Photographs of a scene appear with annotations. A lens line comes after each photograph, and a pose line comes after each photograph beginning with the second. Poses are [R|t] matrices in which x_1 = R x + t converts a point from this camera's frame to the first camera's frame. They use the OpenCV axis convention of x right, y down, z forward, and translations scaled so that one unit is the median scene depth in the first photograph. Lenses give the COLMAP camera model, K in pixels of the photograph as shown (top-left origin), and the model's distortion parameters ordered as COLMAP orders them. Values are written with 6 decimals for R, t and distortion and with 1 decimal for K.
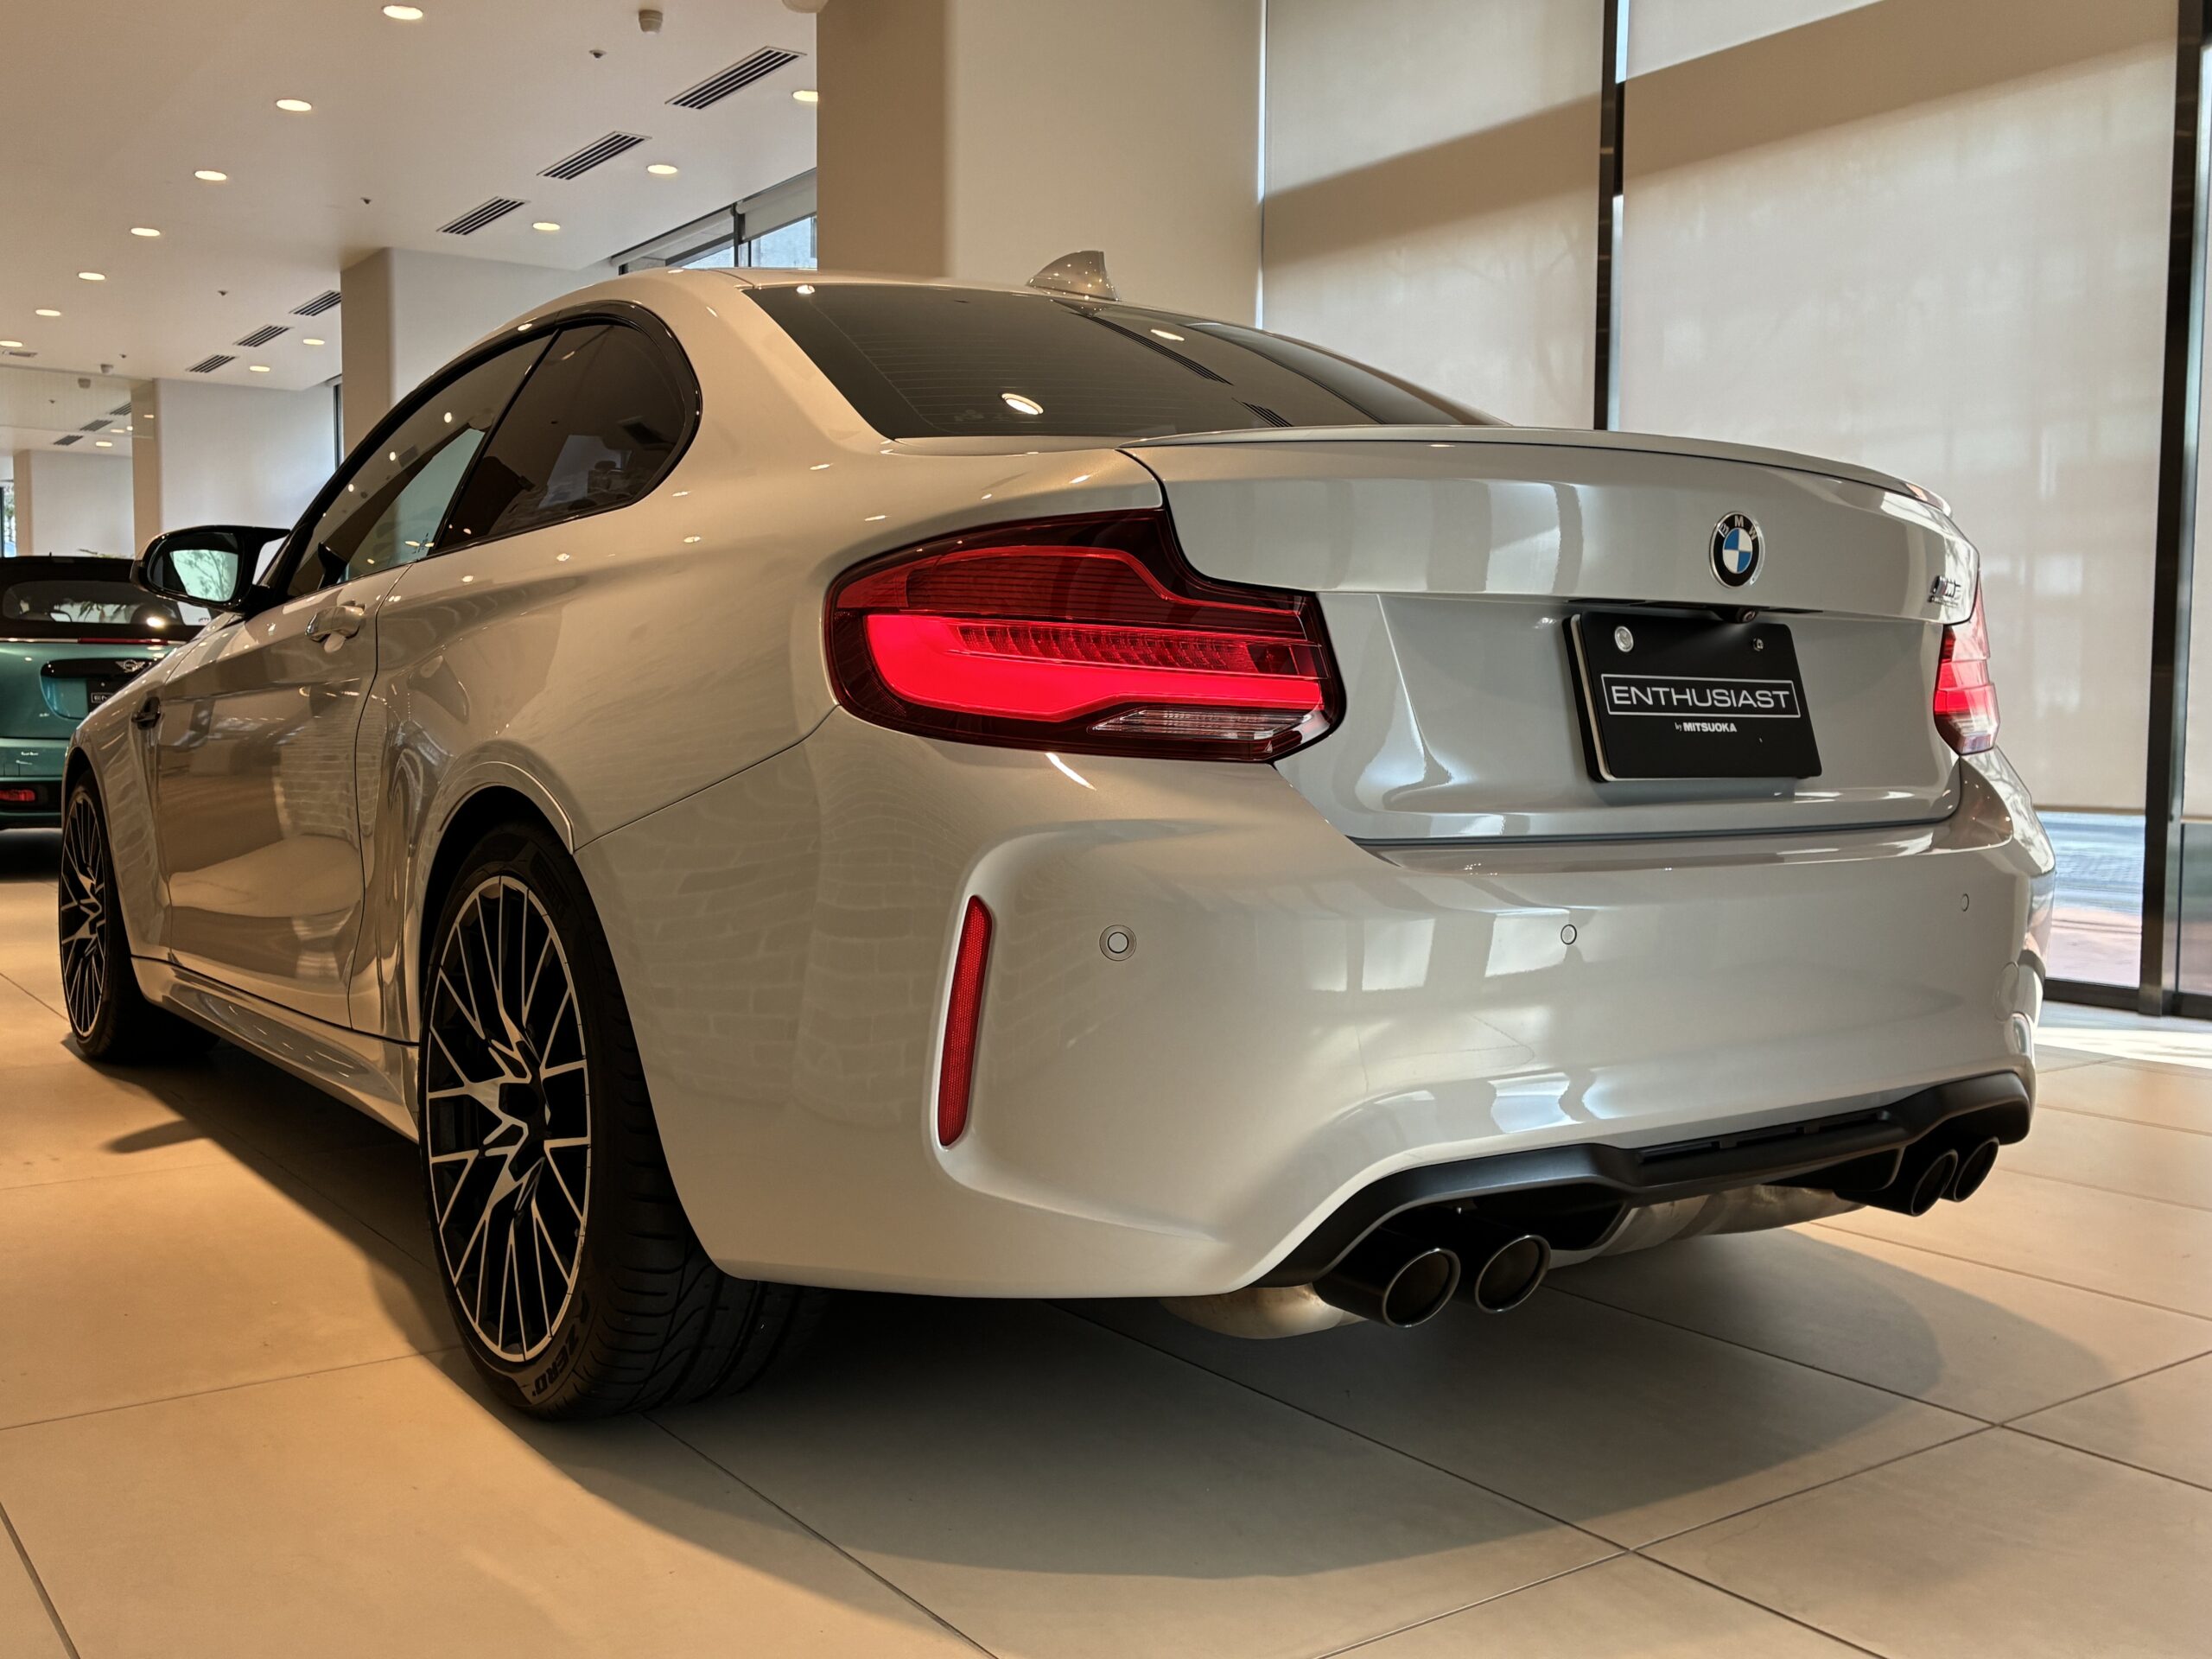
lens RADIAL K [[2072.0, 0, 1105.1], [0, 2072.0, 828.6], [0, 0, 1]] dist [0.029880, 0.000000]
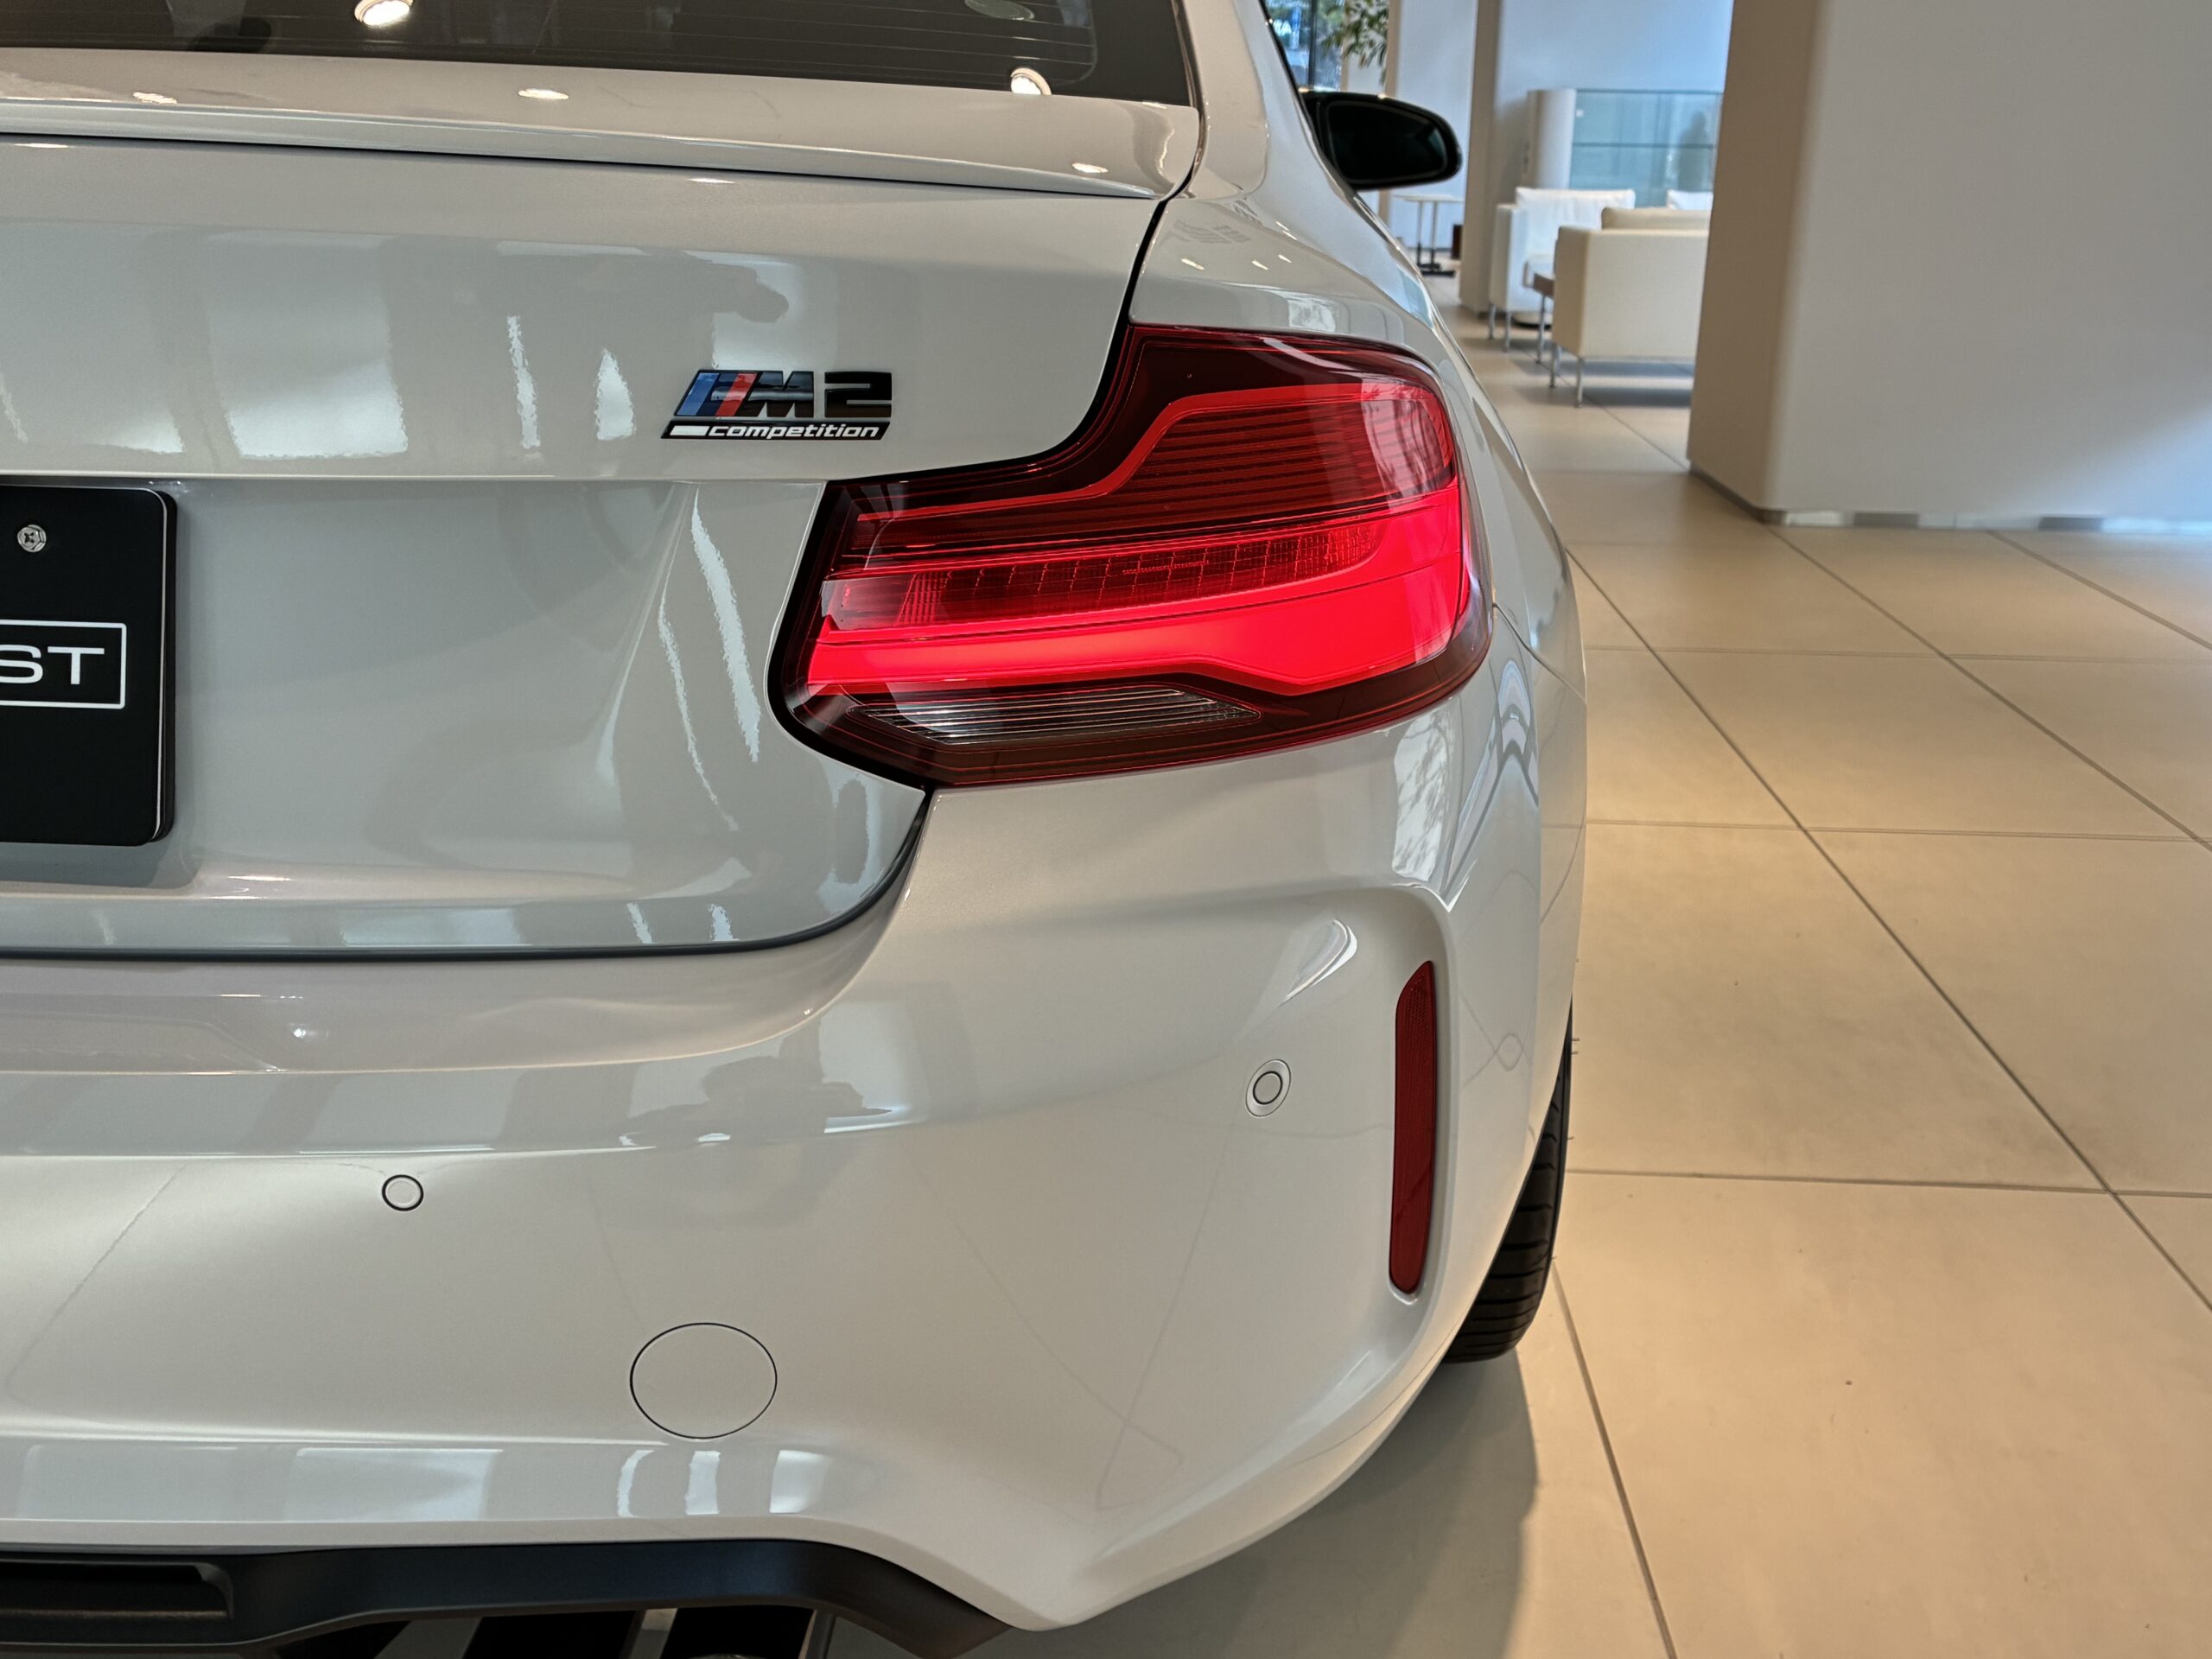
lens RADIAL K [[2162.4, 0, 1093.4], [0, 2162.4, 828.8], [0, 0, 1]] dist [0.036127, 0.000000]
pose [[0.778187, 0.198127, -0.595962, 0.812440], [-0.044895, 0.964056, 0.261877, -0.167269], [0.626426, -0.177033, 0.759111, 0.798724]]
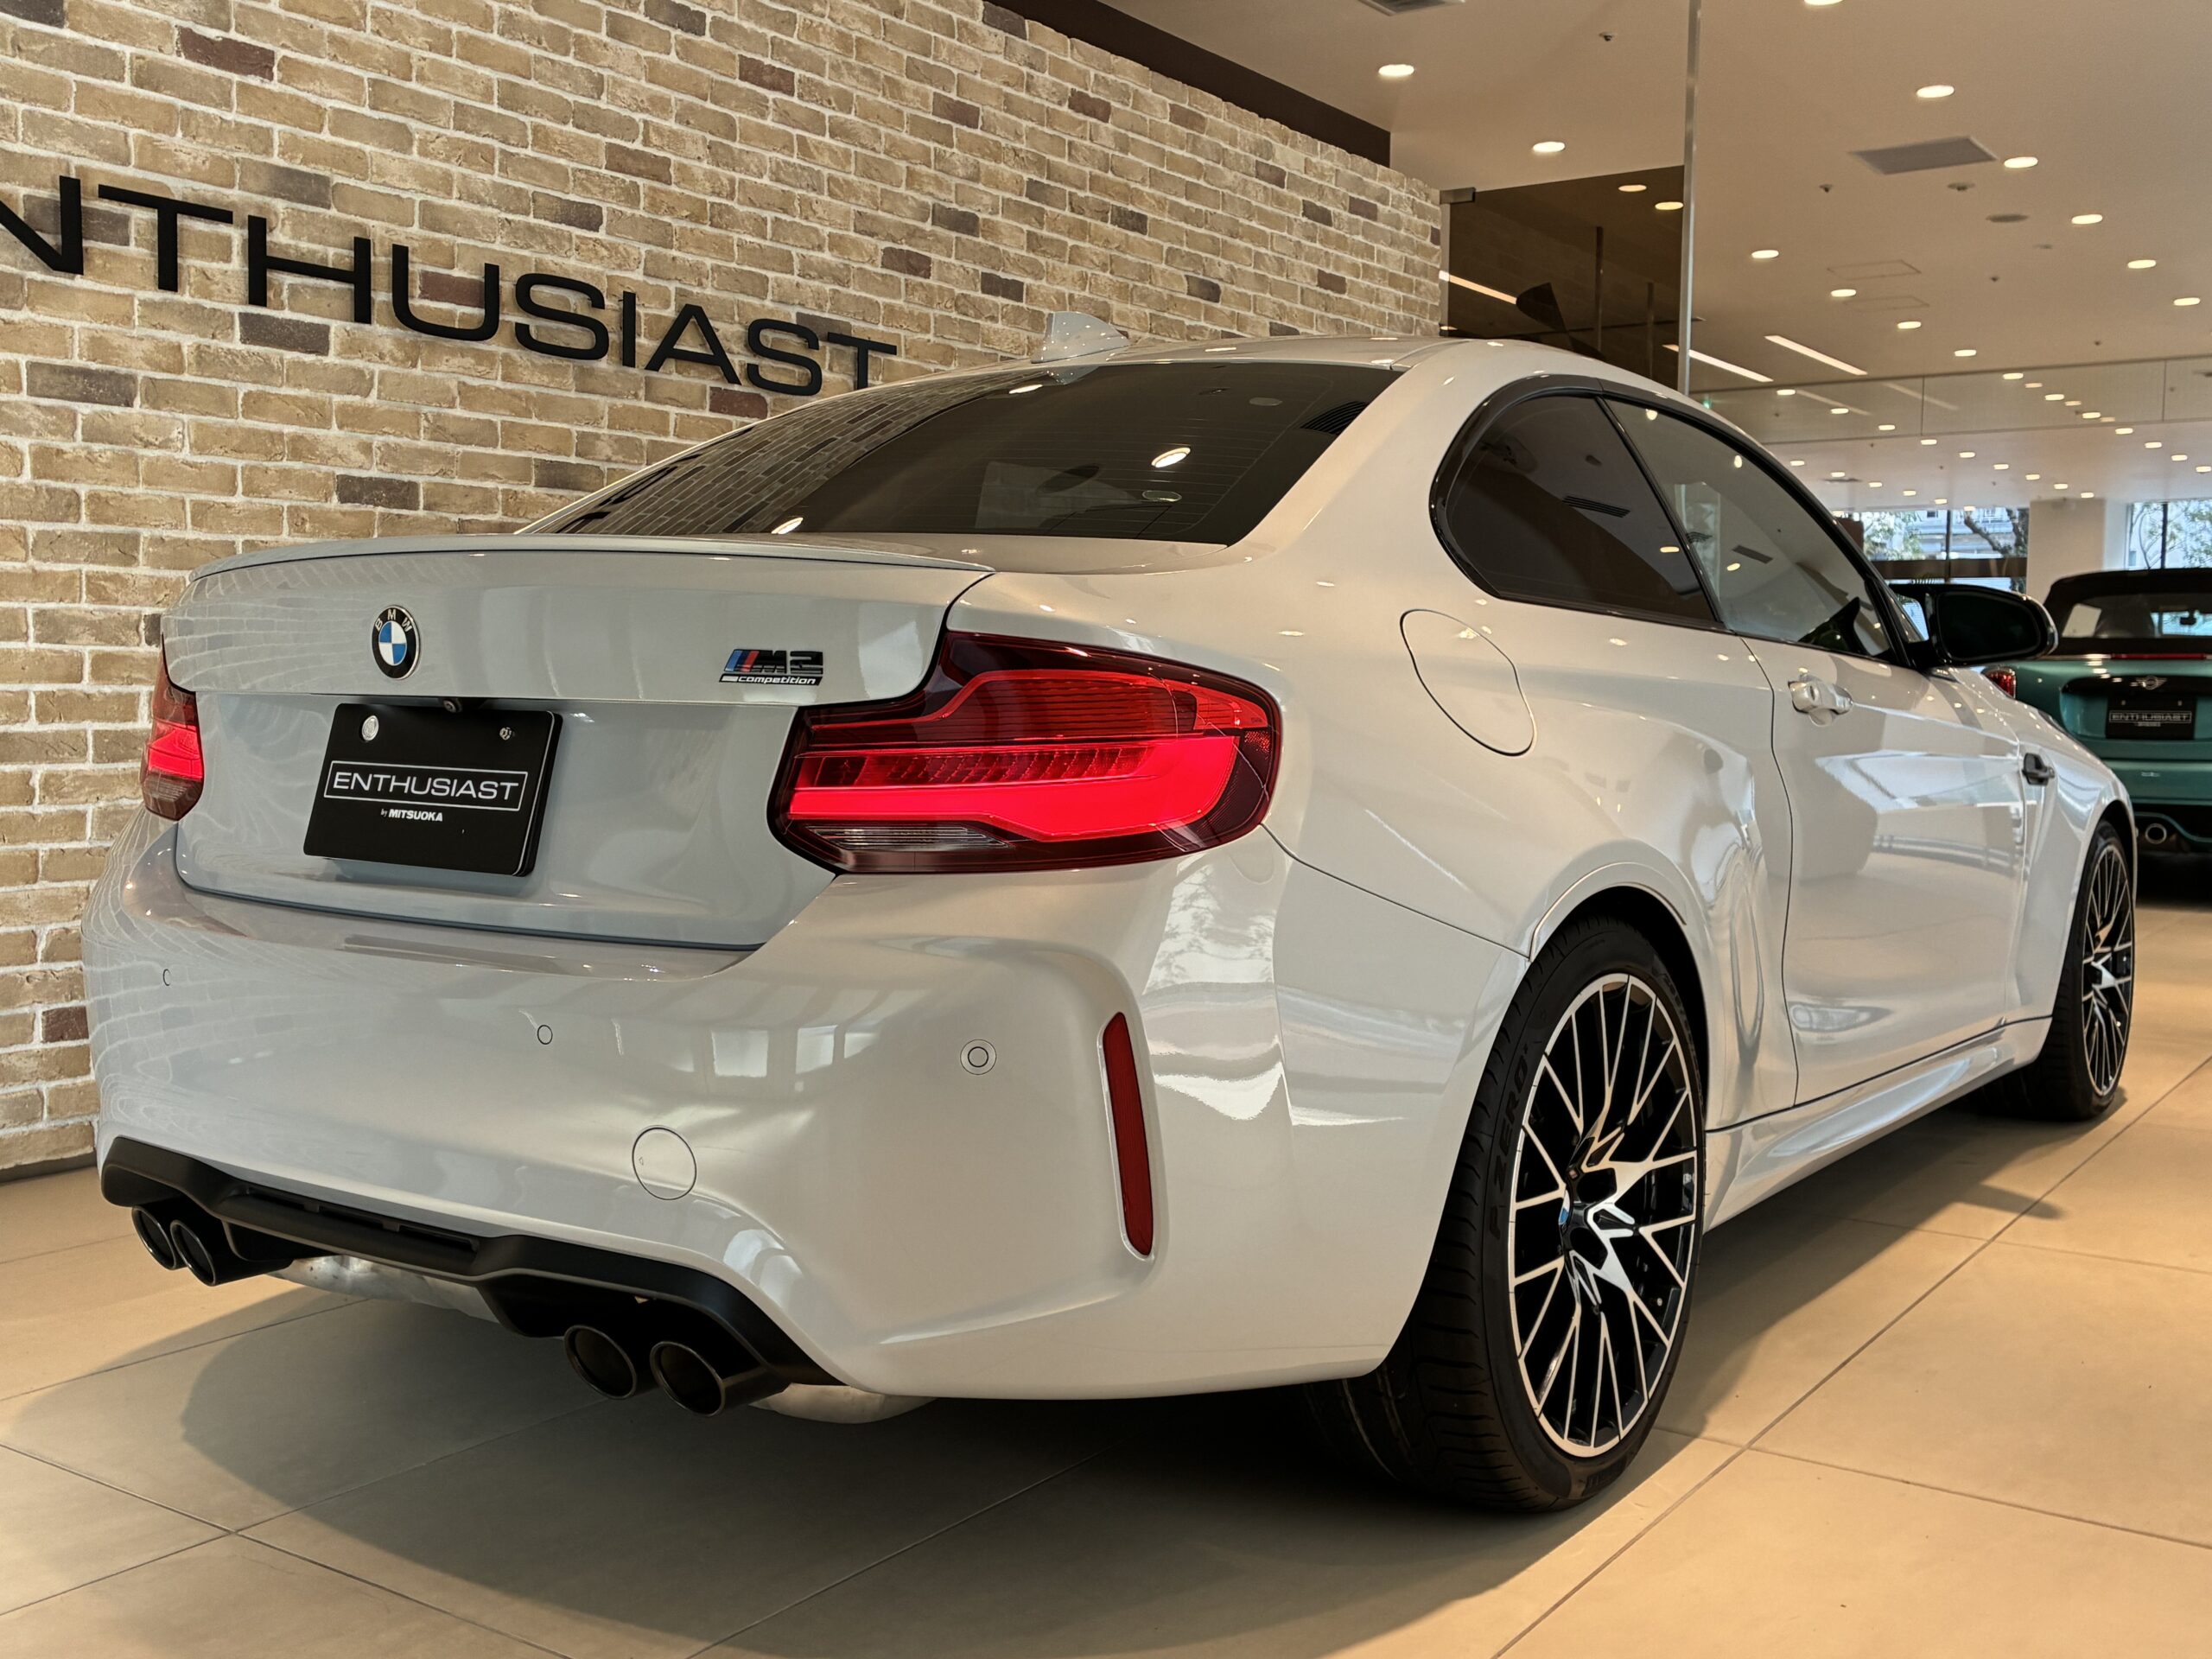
lens RADIAL K [[2210.7, 0, 1117.4], [0, 2210.7, 823.7], [0, 0, 1]] dist [0.019654, 0.000000]
pose [[0.335742, 0.059918, -0.940046, 1.419637], [-0.063601, 0.997139, 0.040841, -0.110135], [0.939804, 0.046075, 0.338593, 0.950189]]
